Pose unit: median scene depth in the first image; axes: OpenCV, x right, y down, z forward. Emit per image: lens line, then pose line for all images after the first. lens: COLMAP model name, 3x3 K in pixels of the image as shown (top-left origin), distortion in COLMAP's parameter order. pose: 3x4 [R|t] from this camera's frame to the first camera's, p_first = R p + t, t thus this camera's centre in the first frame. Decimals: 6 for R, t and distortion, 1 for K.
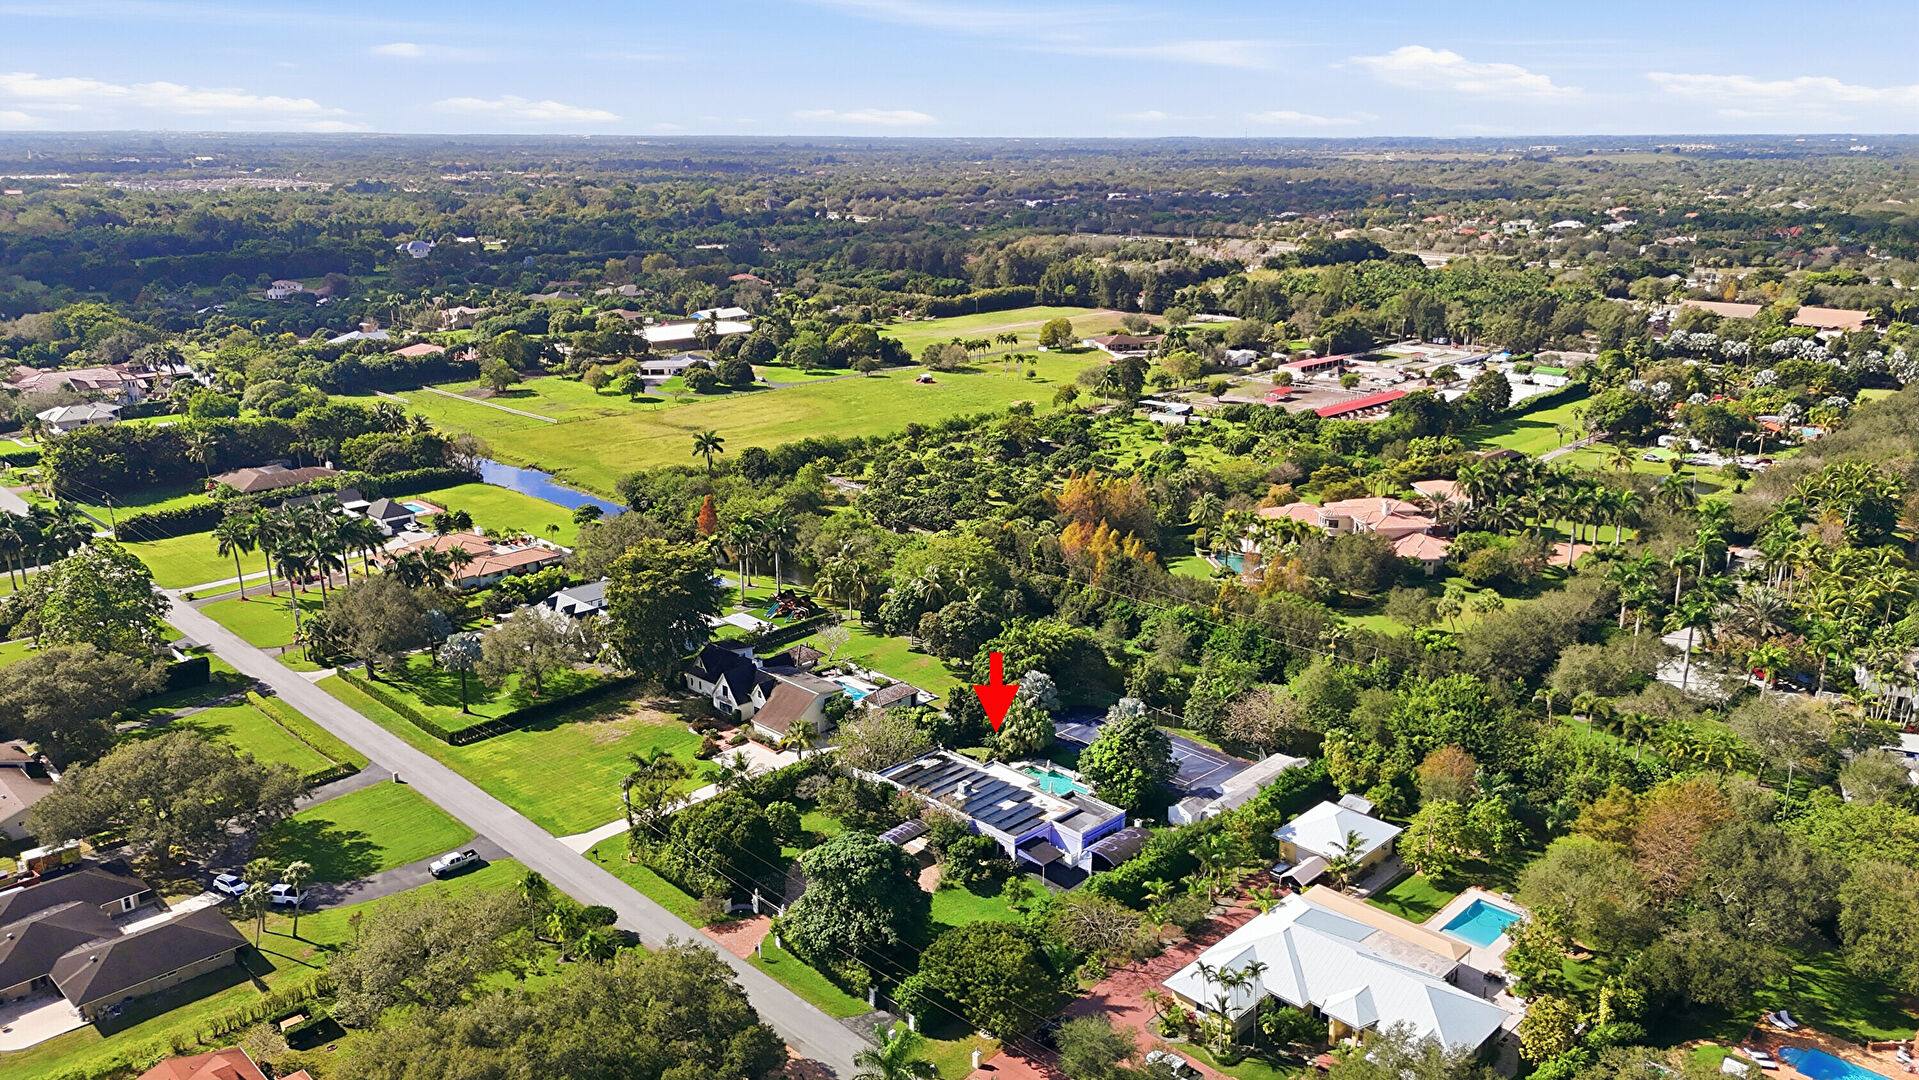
lens RADIAL K [[1397.1, 0, 959.5], [0, 1397.1, 540.0], [0, 0, 1]] dist [0.097001, -0.105440]
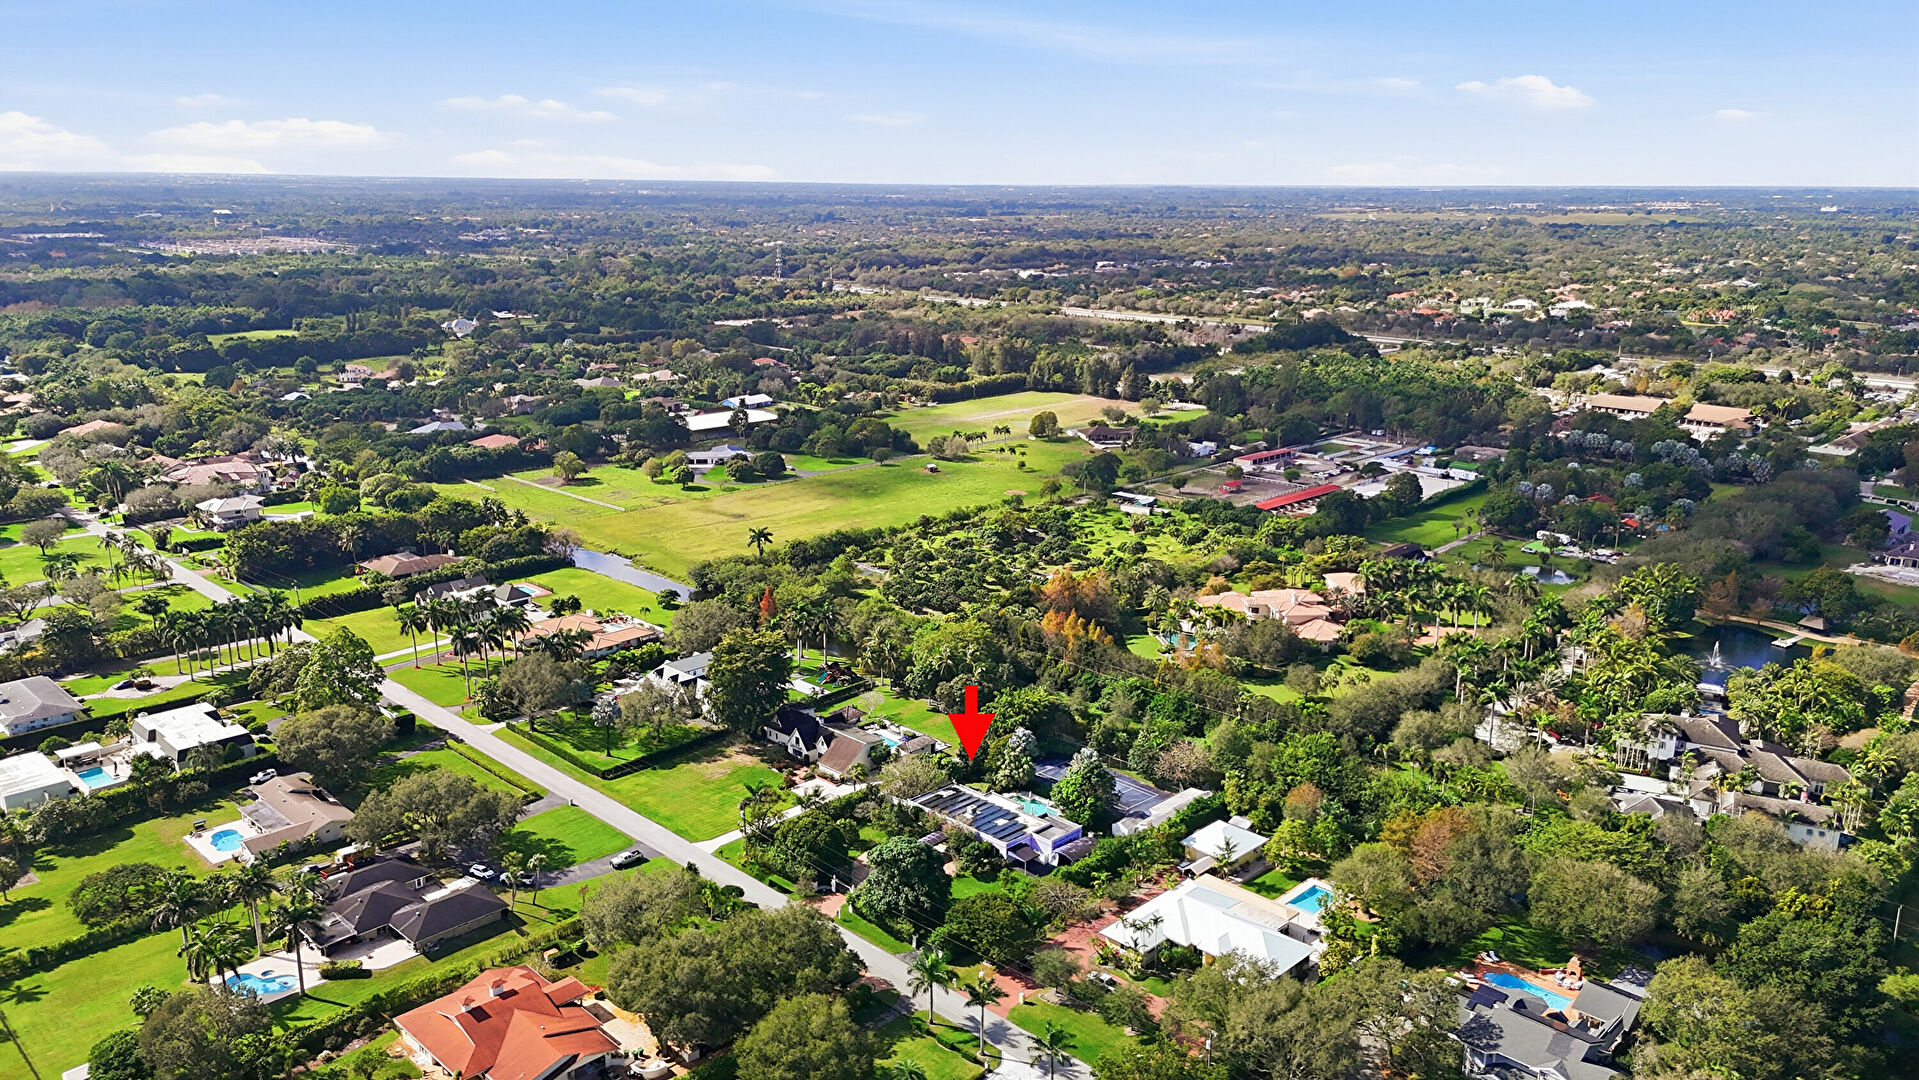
lens RADIAL K [[1397.1, 0, 959.5], [0, 1397.1, 540.0], [0, 0, 1]] dist [0.097001, -0.105440]
pose [[0.999971, 0.005496, 0.005217, -0.012642], [-0.005342, 0.999564, -0.029047, -0.042289], [-0.005374, 0.029019, 0.999564, -0.320824]]
